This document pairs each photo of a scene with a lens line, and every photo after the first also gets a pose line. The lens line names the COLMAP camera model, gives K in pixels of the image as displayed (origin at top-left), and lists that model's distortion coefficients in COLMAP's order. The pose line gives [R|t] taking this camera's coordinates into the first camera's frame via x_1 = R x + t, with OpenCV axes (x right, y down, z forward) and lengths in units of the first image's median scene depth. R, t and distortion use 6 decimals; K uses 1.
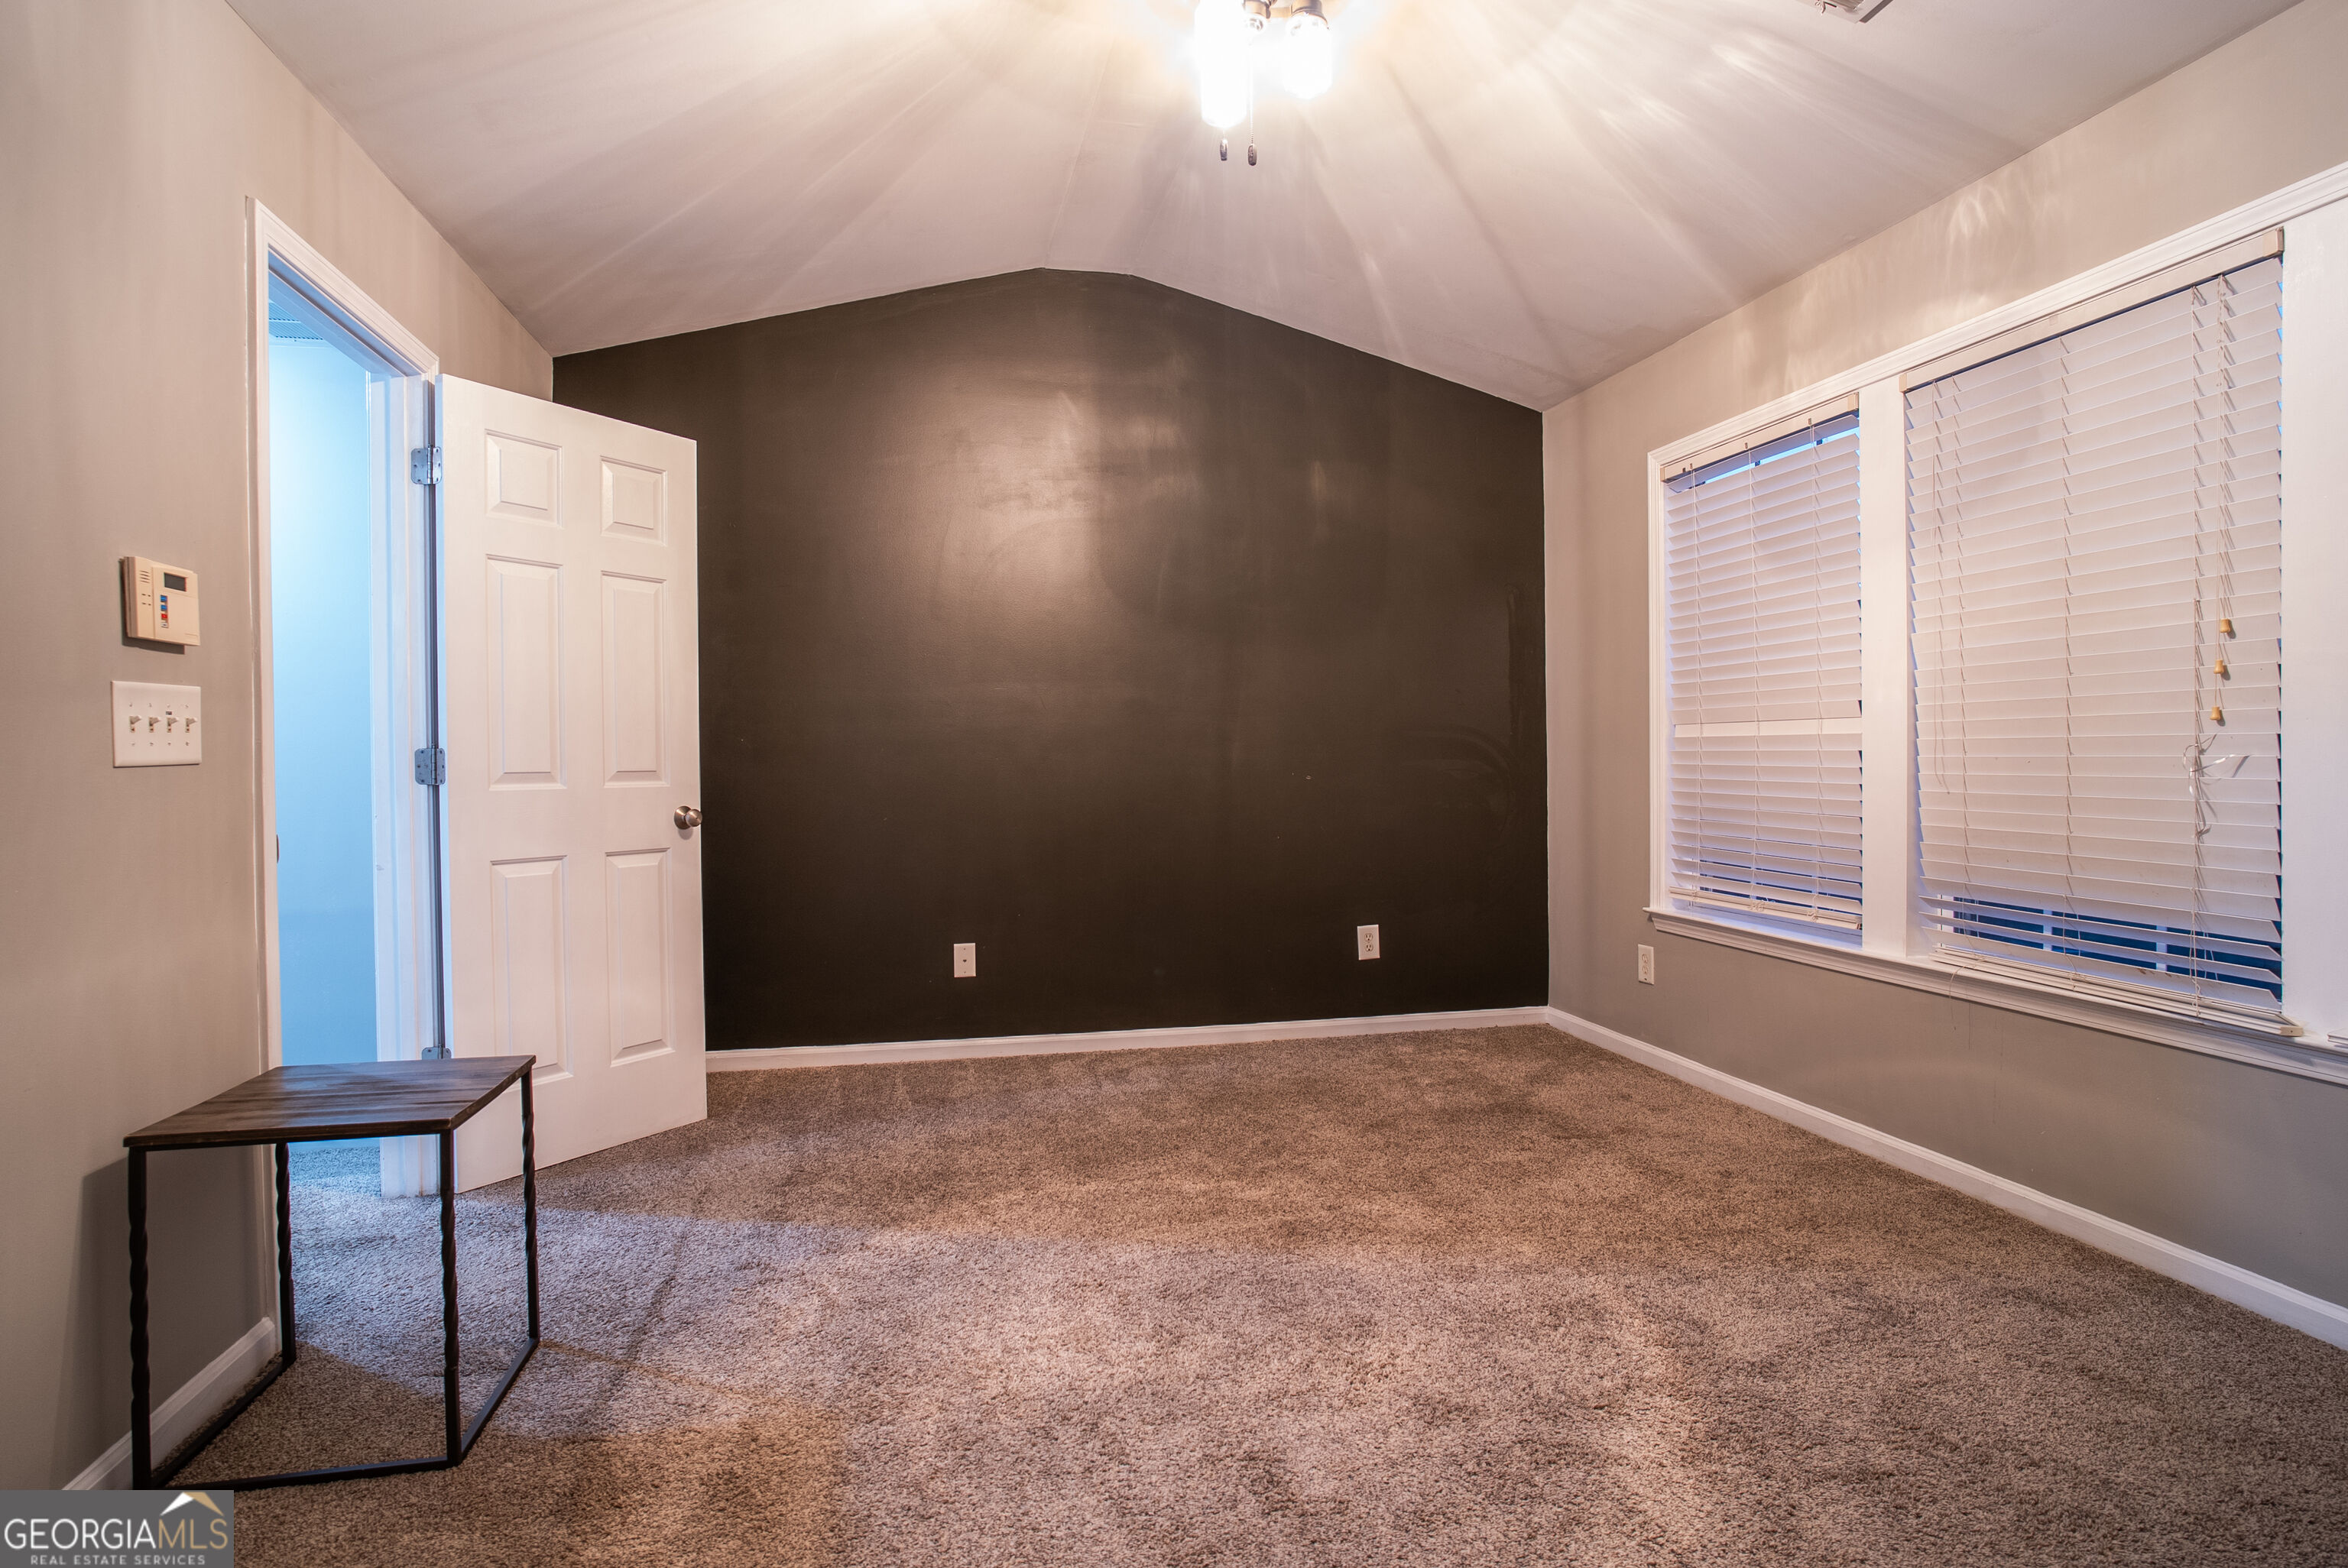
lens RADIAL K [[1219.9, 0, 1177.9], [0, 1219.9, 771.2], [0, 0, 1]] dist [-0.036659, 0.008043]
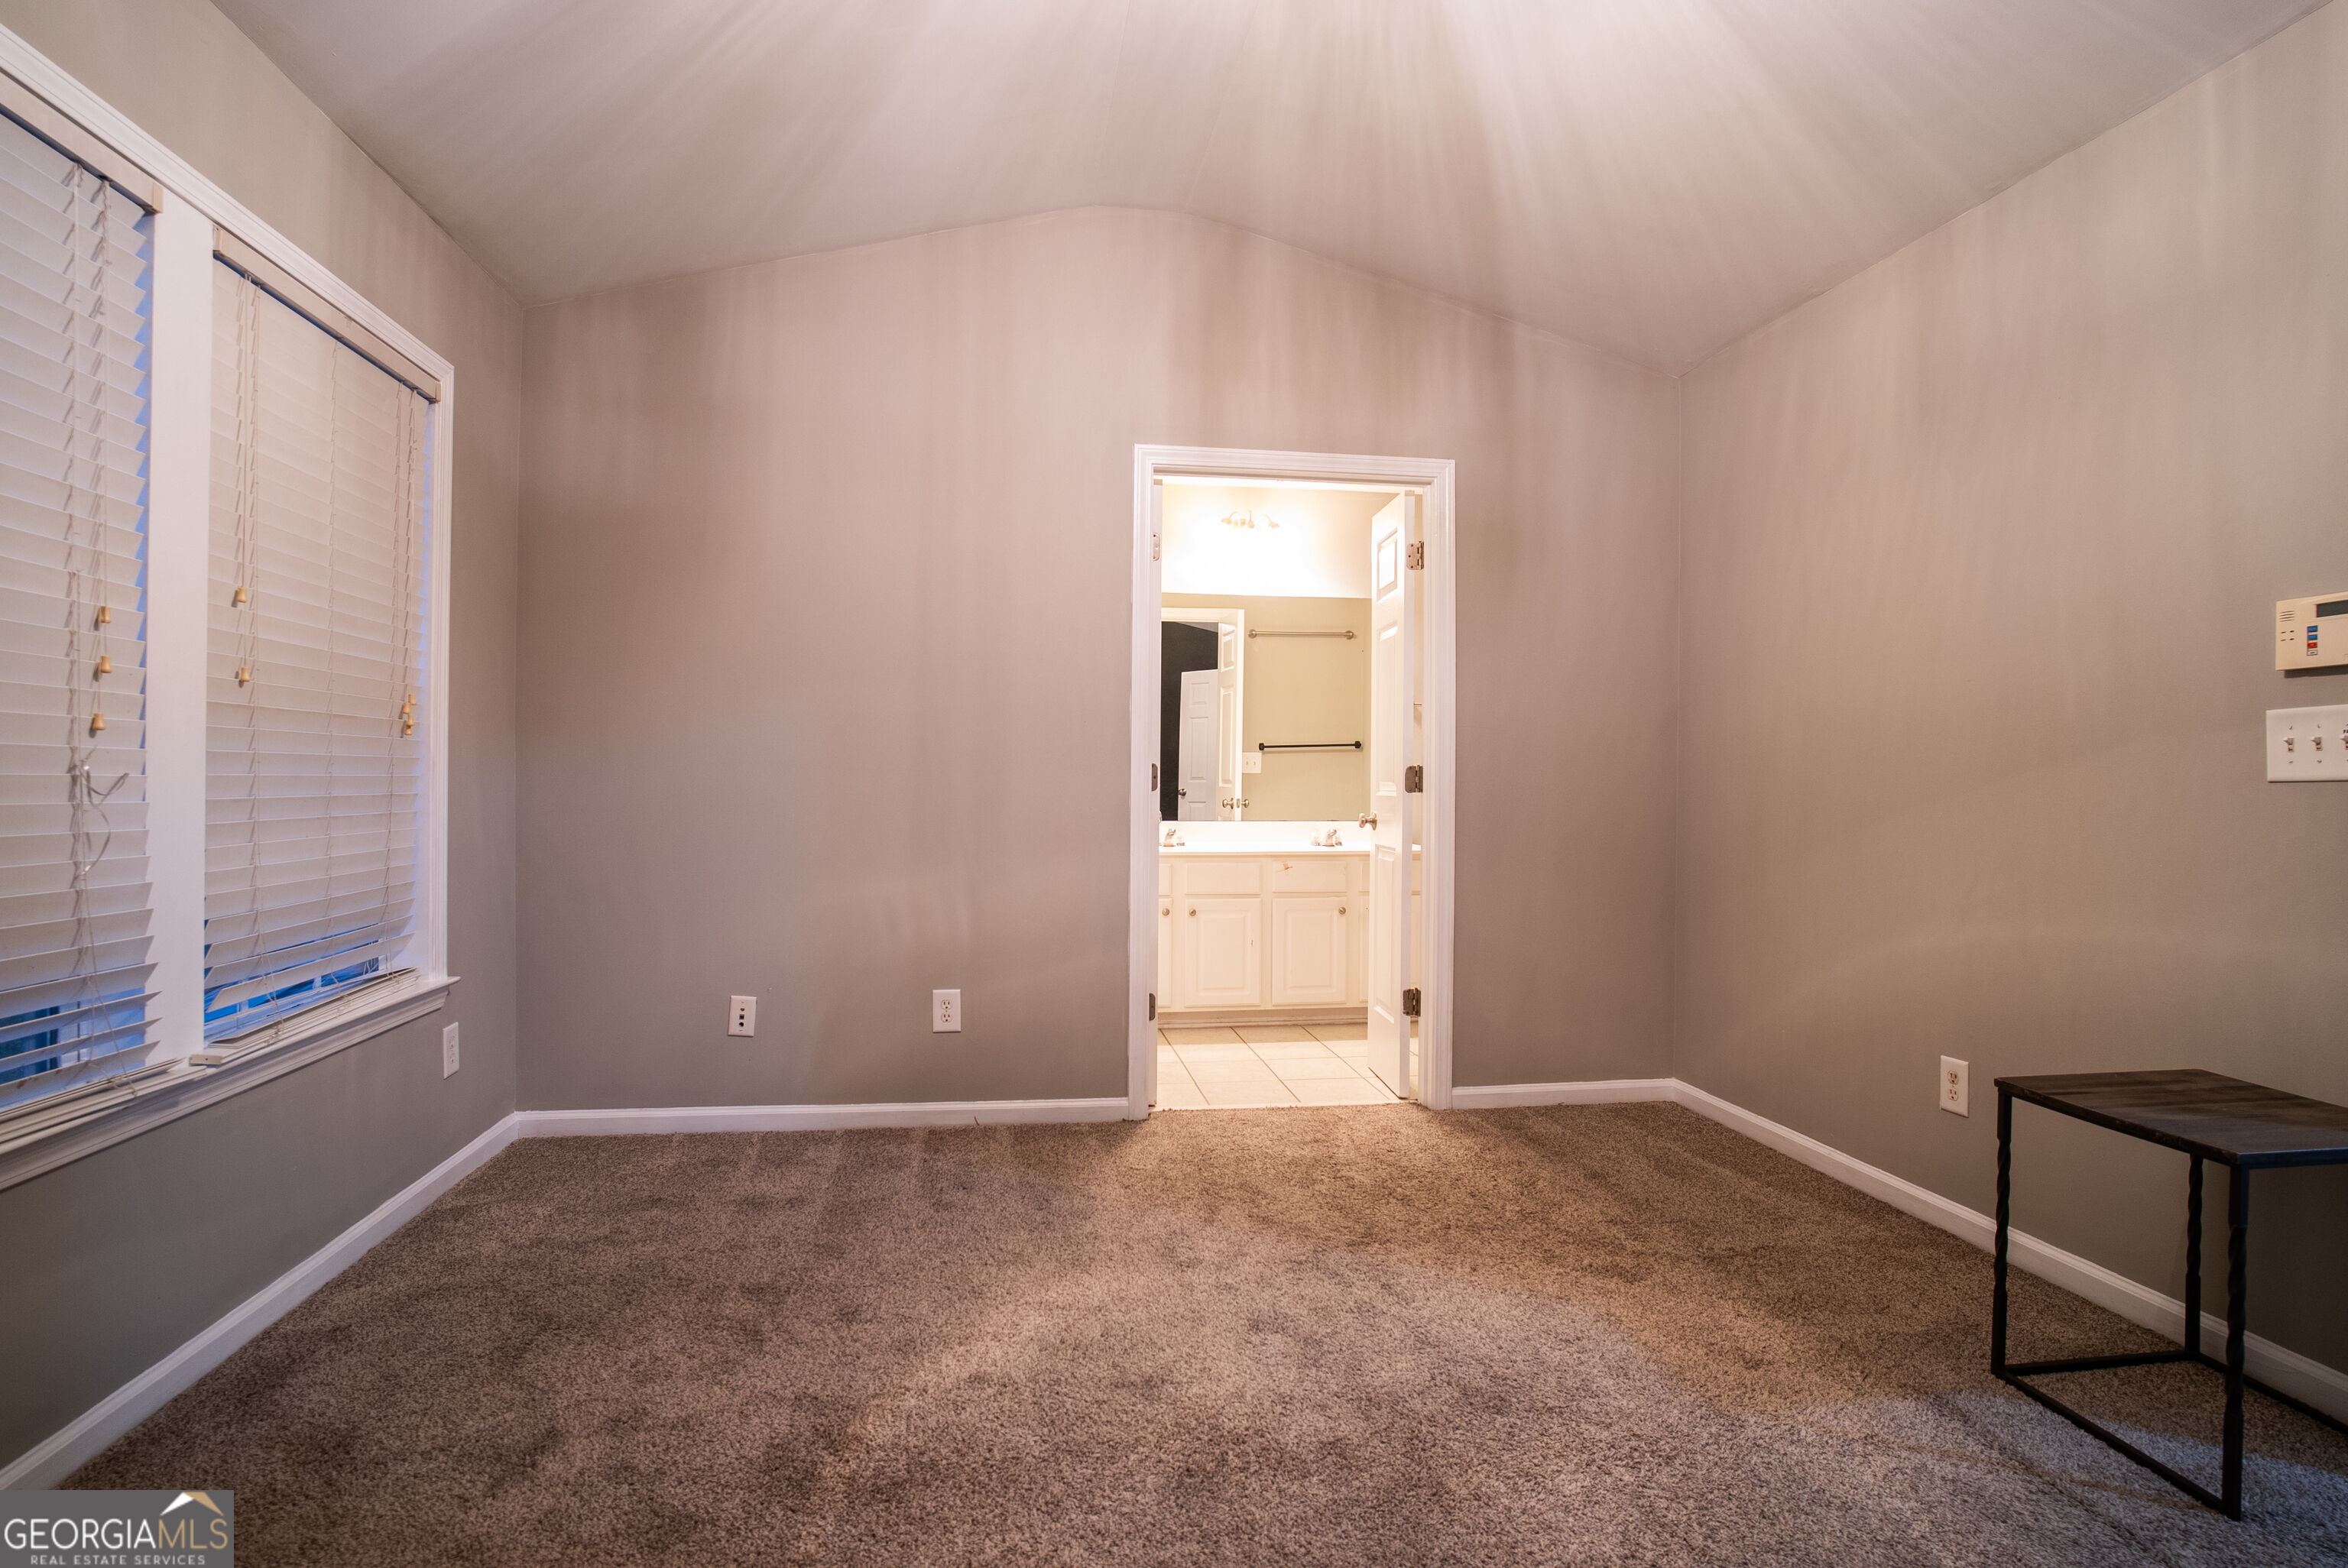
lens RADIAL K [[1219.9, 0, 1172.3], [0, 1219.9, 797.7], [0, 0, 1]] dist [-0.036659, 0.008043]
pose [[-0.997201, 0.001486, 0.074751, 0.071143], [0.002935, 0.999810, 0.019273, -0.007897], [-0.074709, 0.019439, -0.997016, 1.311283]]
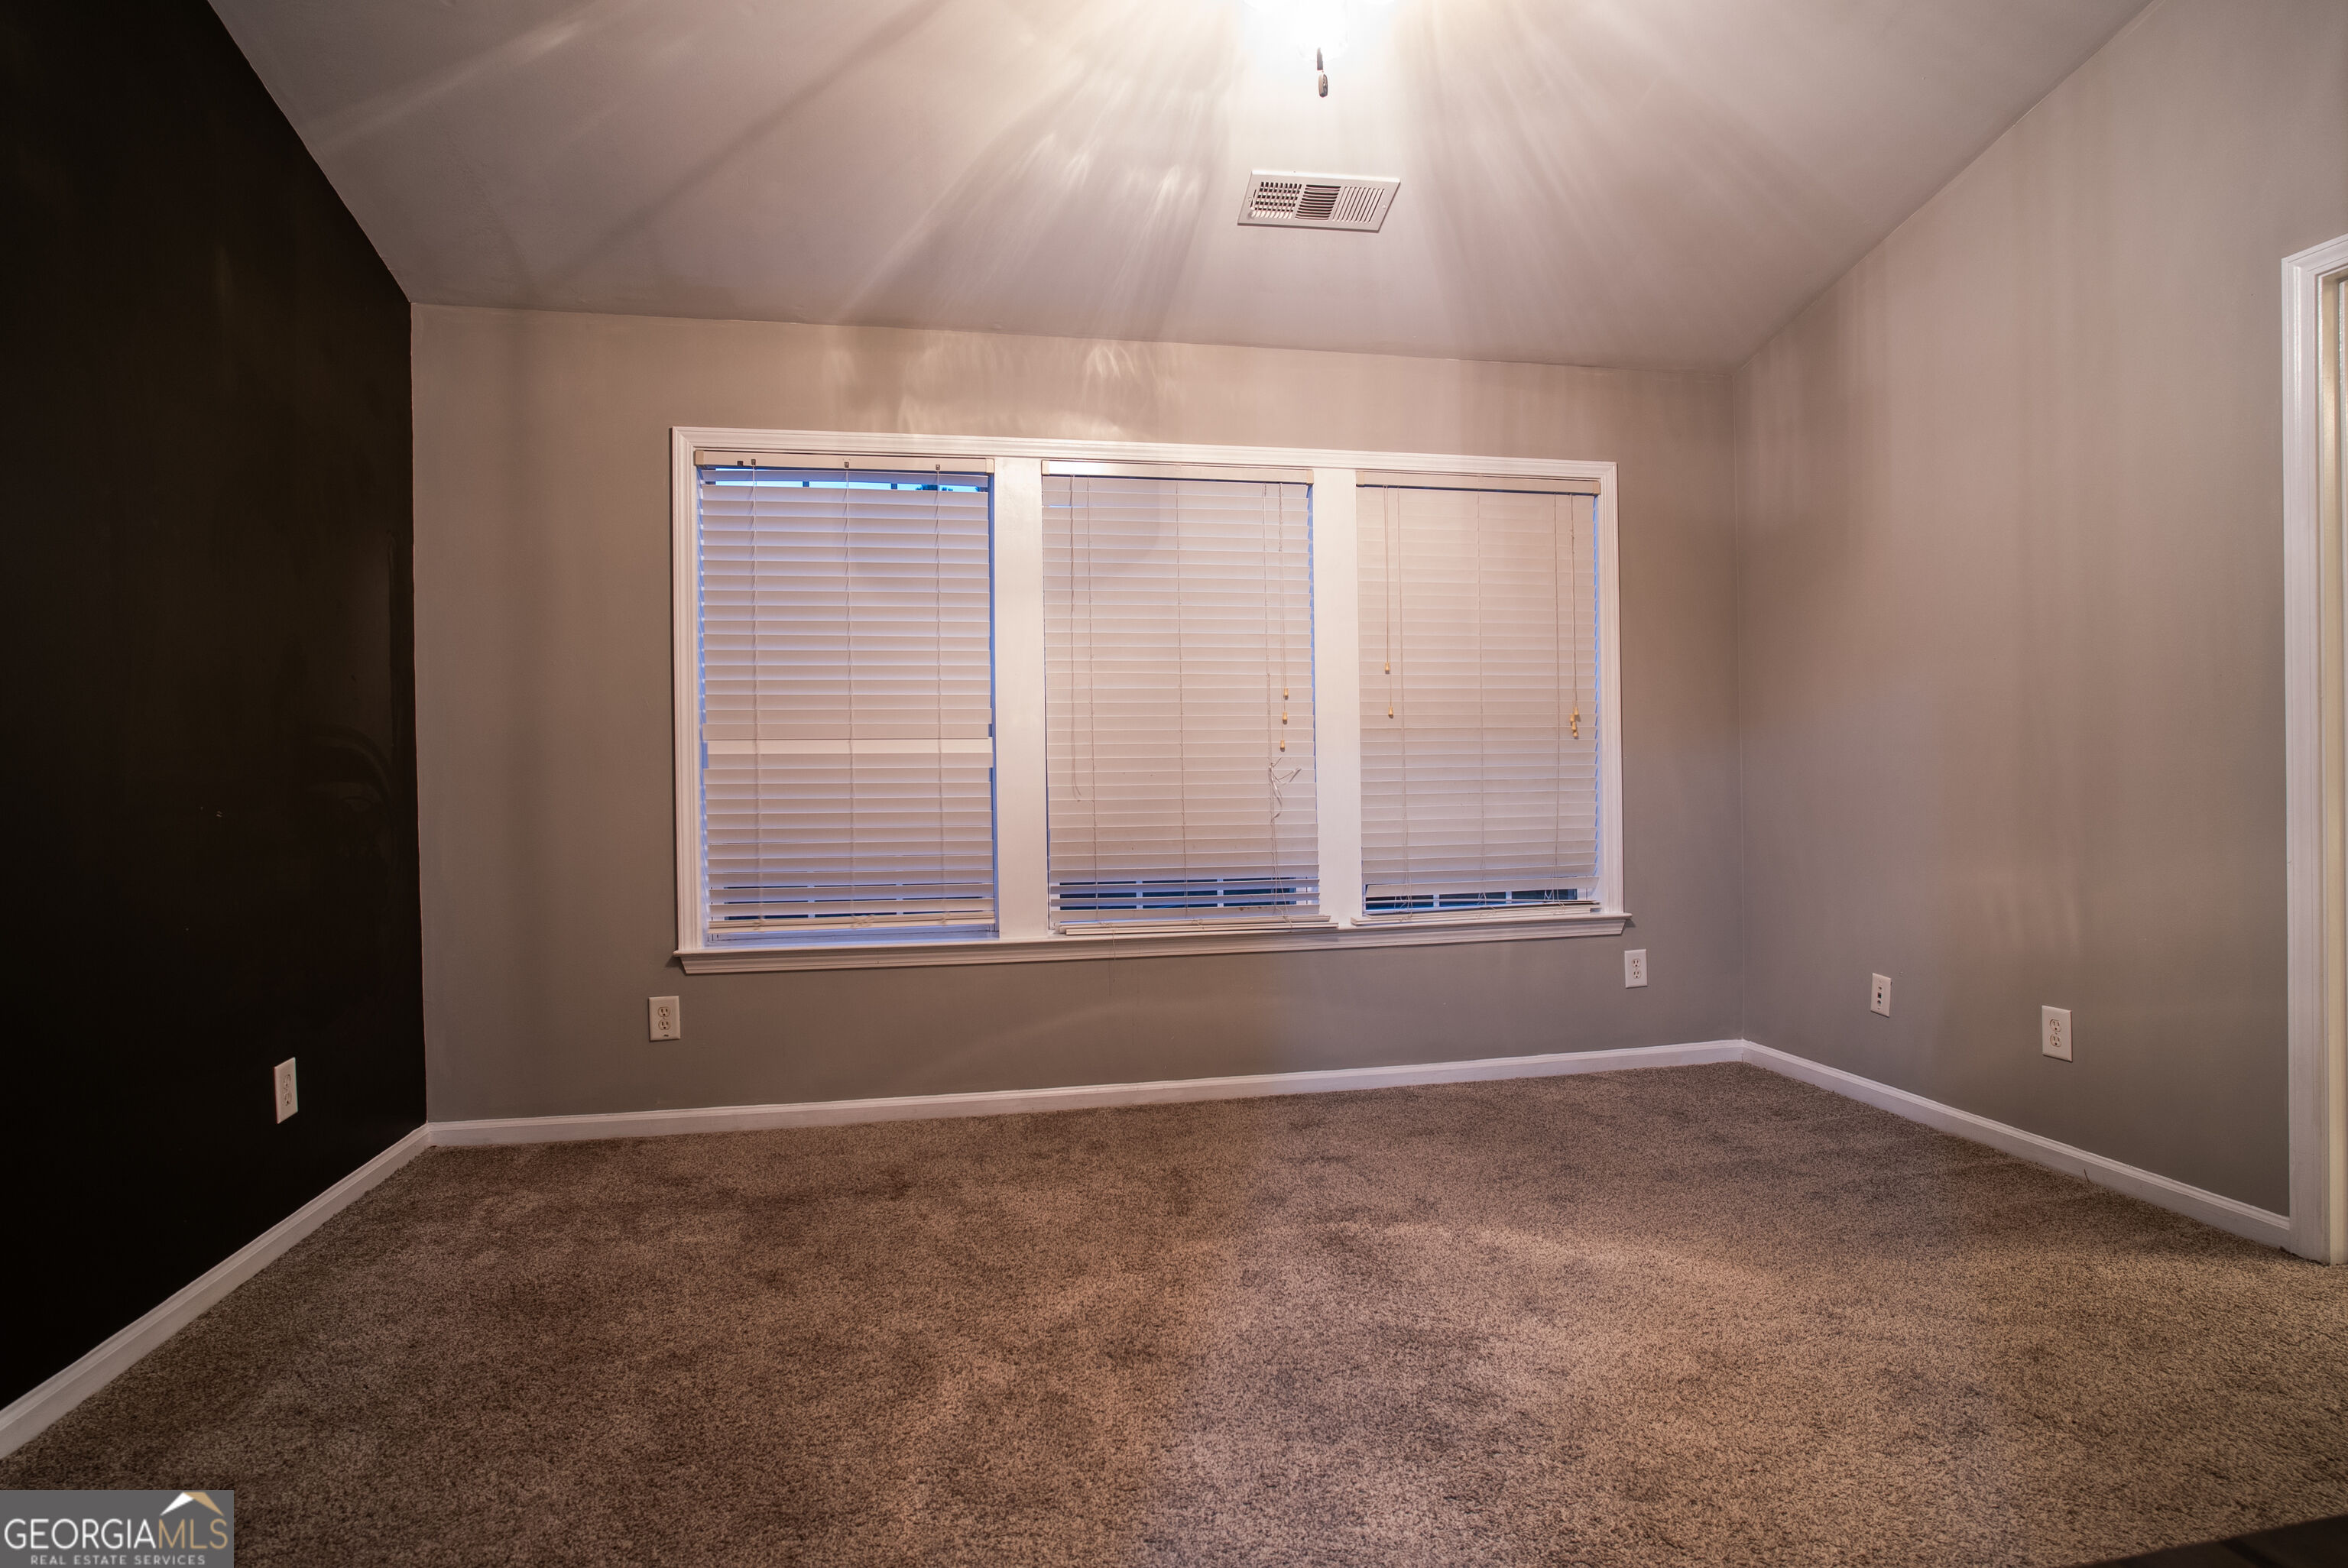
lens RADIAL K [[1219.9, 0, 1167.9], [0, 1219.9, 779.4], [0, 0, 1]] dist [-0.036659, 0.008043]
pose [[0.024829, 0.000714, 0.999691, -0.628562], [0.022084, 0.999755, -0.001263, -0.000575], [-0.999448, 0.022109, 0.024807, 0.842188]]
